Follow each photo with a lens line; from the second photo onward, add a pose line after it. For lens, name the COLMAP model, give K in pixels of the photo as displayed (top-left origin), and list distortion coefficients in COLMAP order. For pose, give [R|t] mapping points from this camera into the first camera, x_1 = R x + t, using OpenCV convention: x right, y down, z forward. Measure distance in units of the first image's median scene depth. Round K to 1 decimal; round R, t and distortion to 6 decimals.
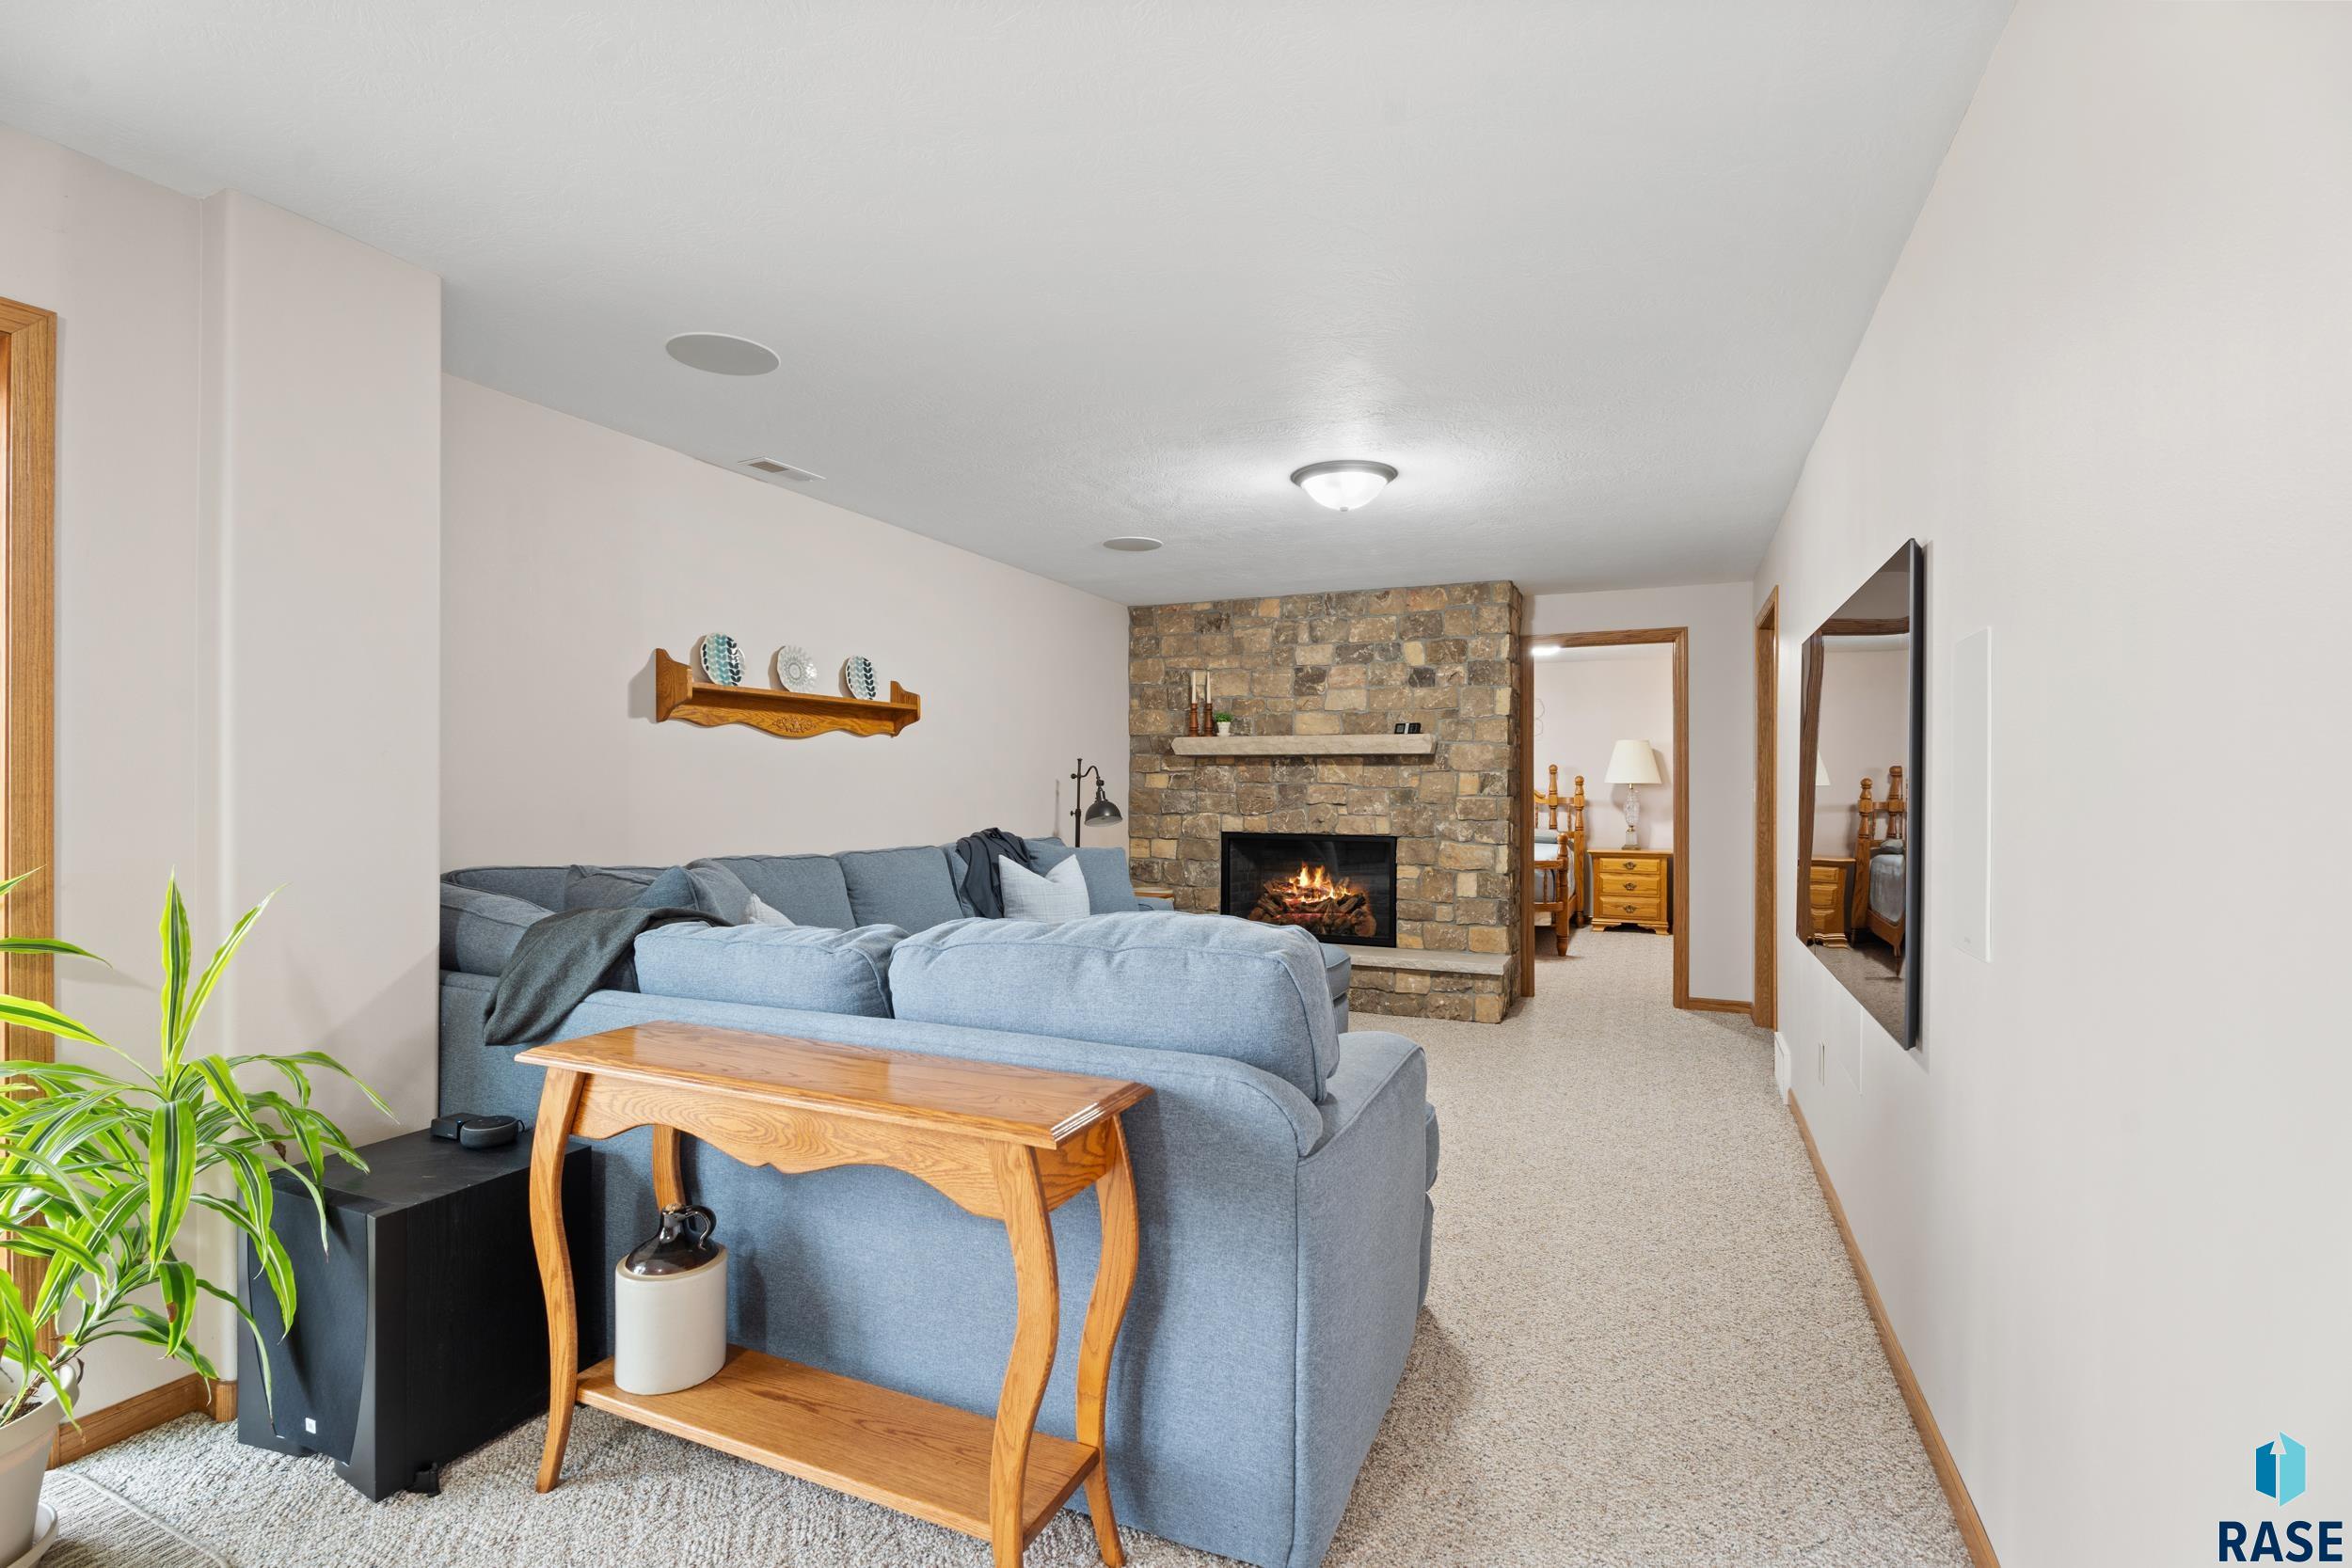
lens RADIAL K [[1089.3, 0, 1176.0], [0, 1089.3, 784.0], [0, 0, 1]] dist [-0.030680, 0.000028]
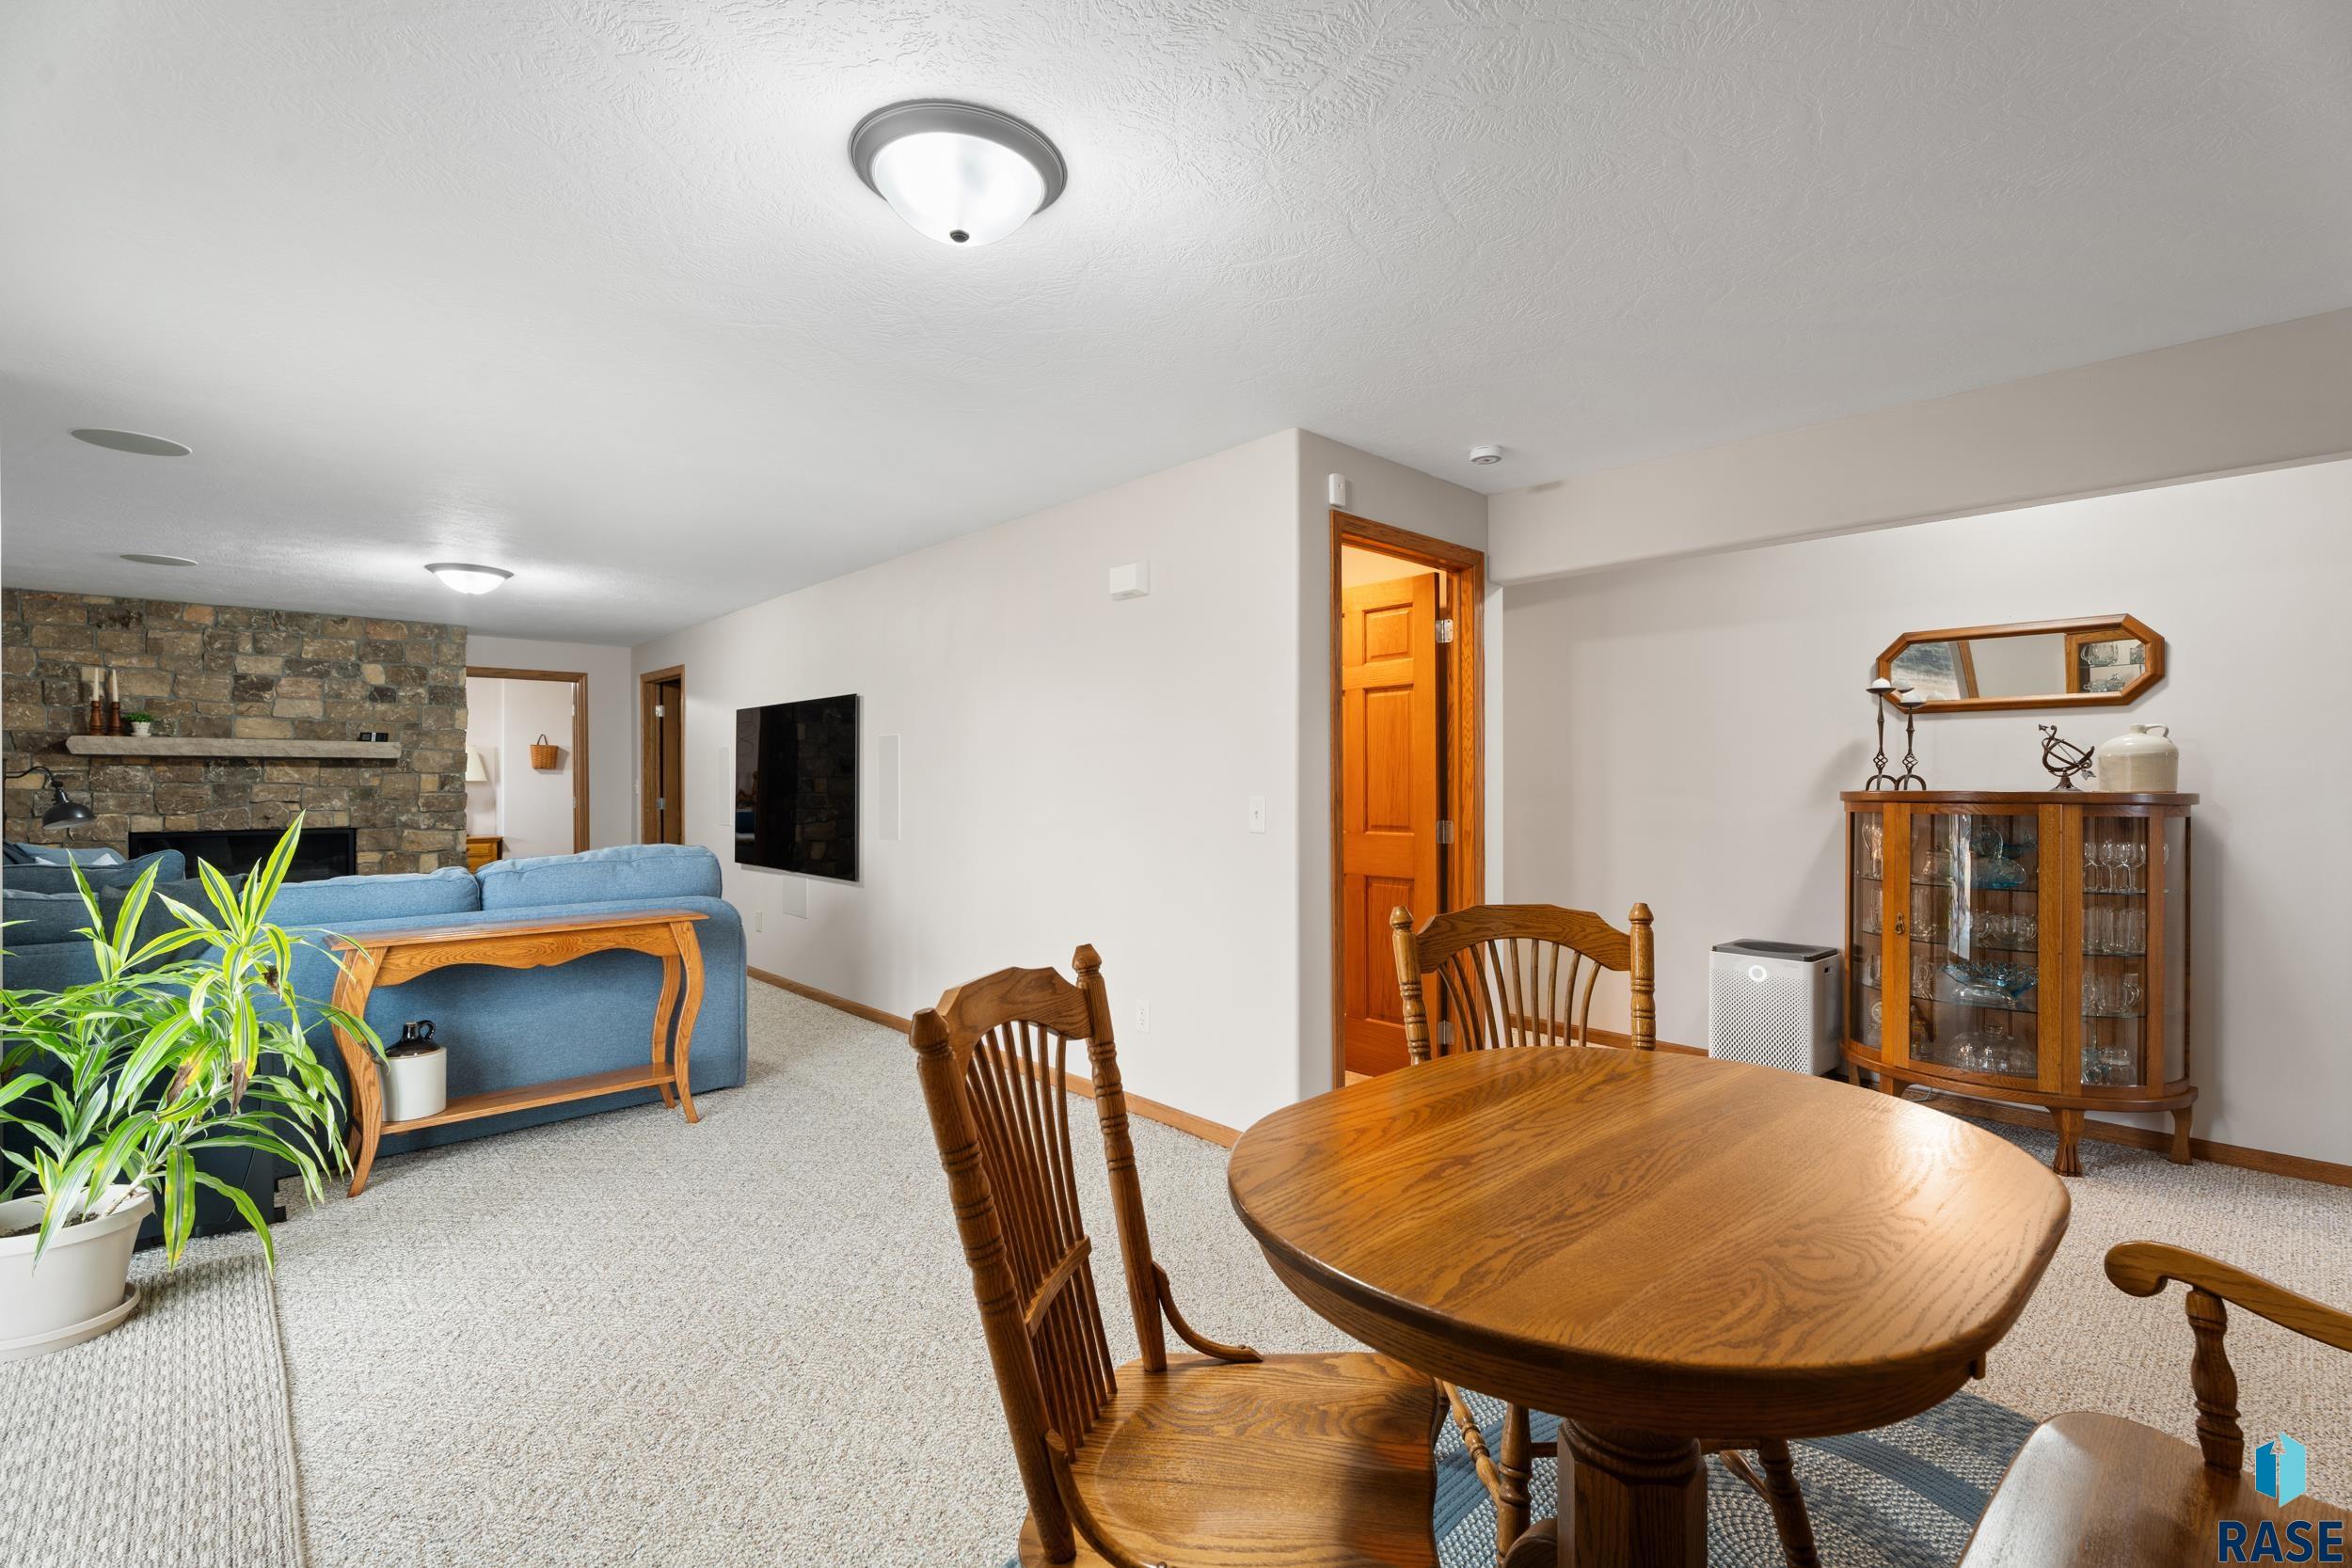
lens RADIAL K [[1039.5, 0, 1176.0], [0, 1039.5, 784.0], [0, 0, 1]] dist [-0.000281, 0.000047]
pose [[0.397209, -0.004960, 0.917715, -0.468954], [0.003252, 0.999987, 0.003997, -0.000876], [-0.917722, 0.001397, 0.397220, -0.257092]]
